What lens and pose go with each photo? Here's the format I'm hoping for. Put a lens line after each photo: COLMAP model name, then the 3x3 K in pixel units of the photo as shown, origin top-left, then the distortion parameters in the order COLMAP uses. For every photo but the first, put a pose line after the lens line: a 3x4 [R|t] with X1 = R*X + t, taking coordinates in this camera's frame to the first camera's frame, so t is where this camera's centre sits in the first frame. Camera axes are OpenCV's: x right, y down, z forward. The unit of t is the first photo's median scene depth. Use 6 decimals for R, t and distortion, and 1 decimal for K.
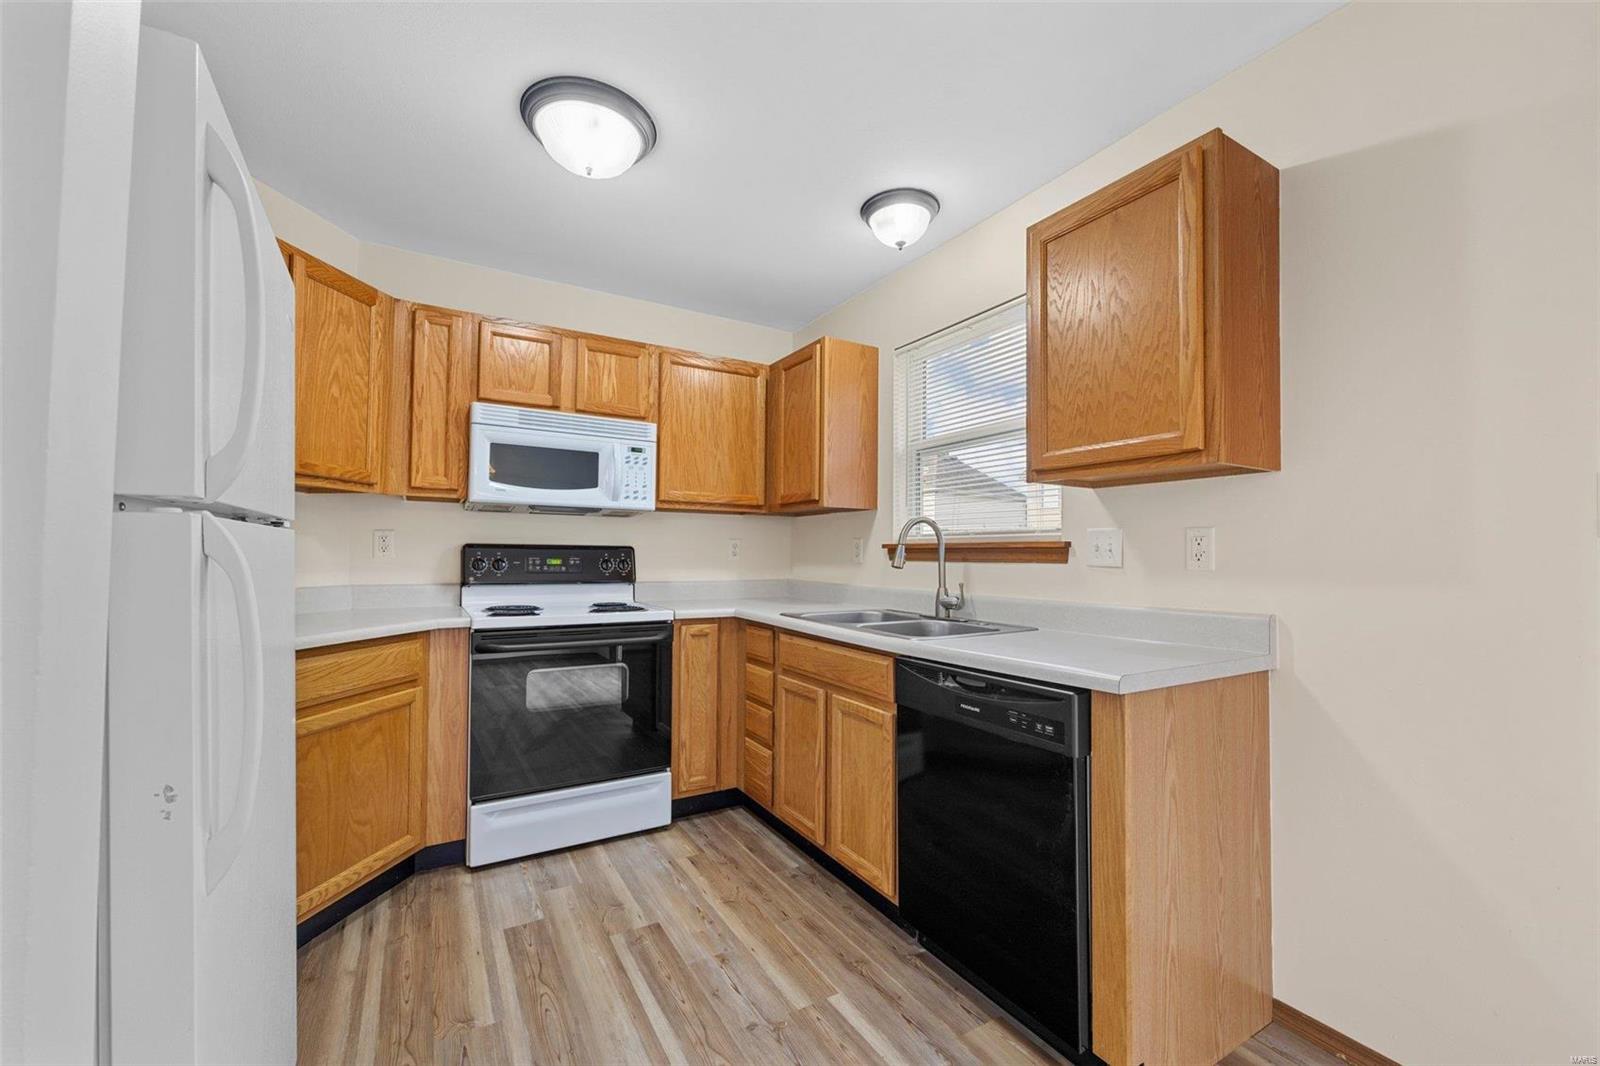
lens RADIAL K [[644.0, 0, 800.3], [0, 644.0, 541.1], [0, 0, 1]] dist [-0.000512, -0.000001]
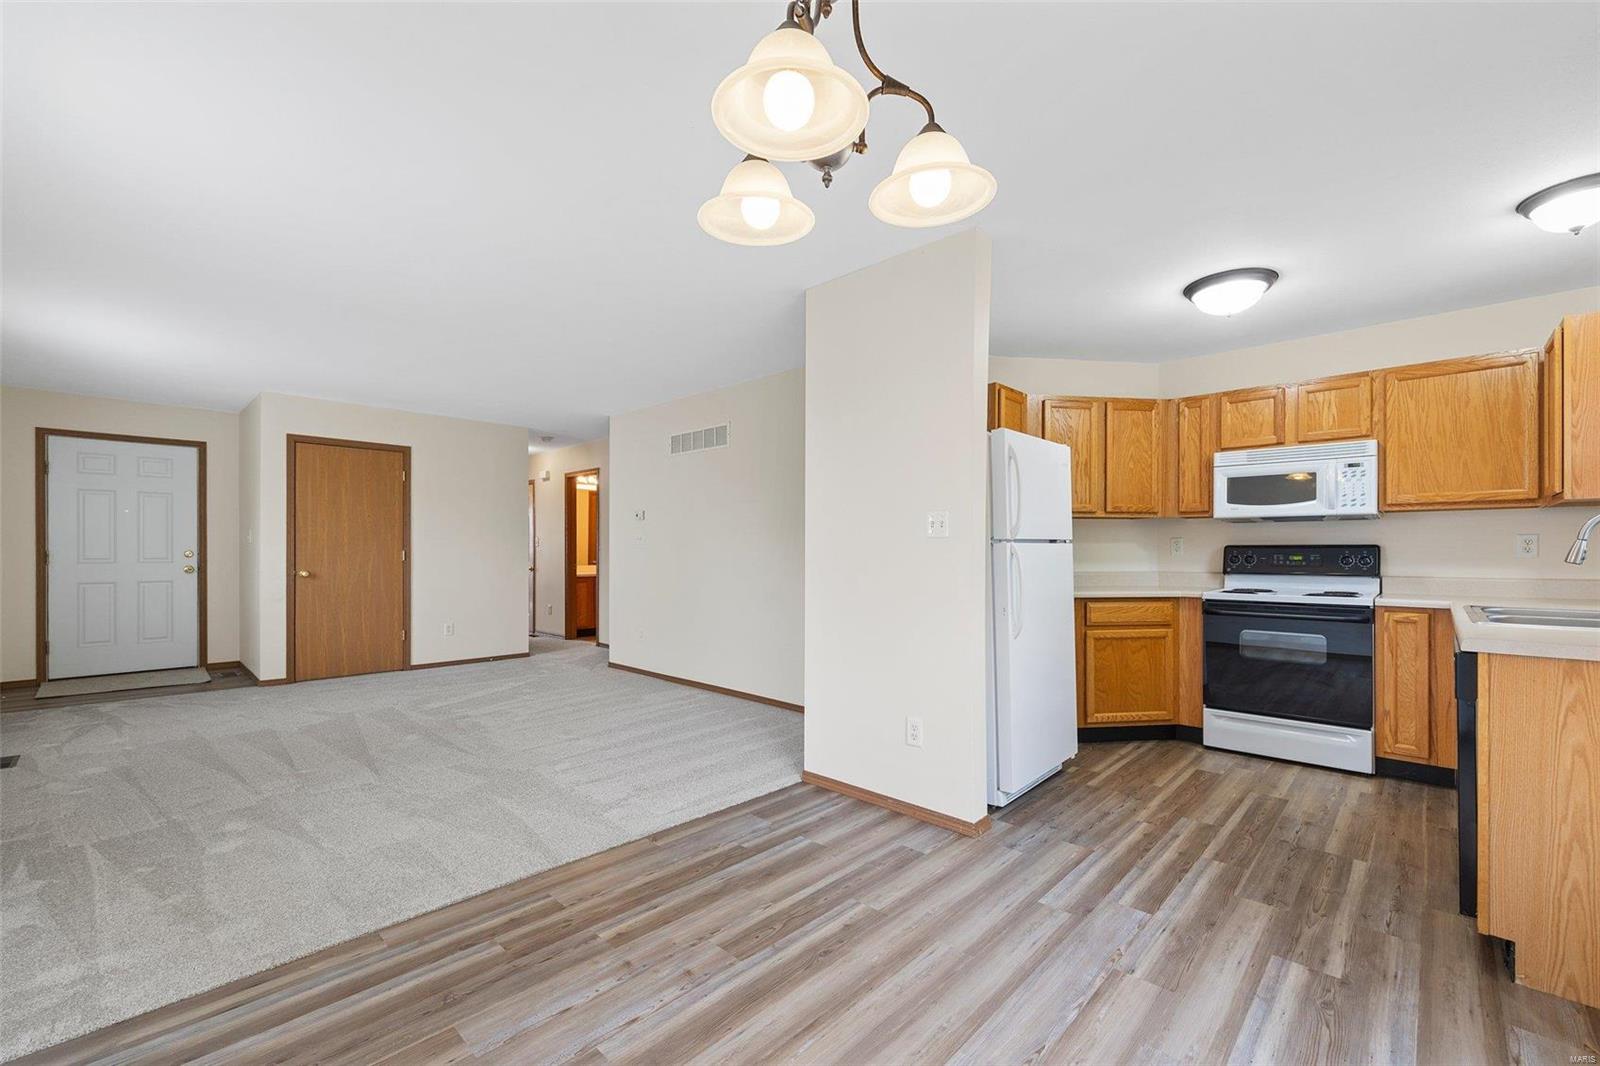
lens RADIAL K [[661.2, 0, 810.7], [0, 661.2, 551.6], [0, 0, 1]] dist [0.001859, -0.000041]
pose [[0.278045, -0.008576, -0.960530, 0.750017], [0.024599, 0.999696, -0.001805, -0.003046], [0.960253, -0.023126, 0.278172, -0.372257]]
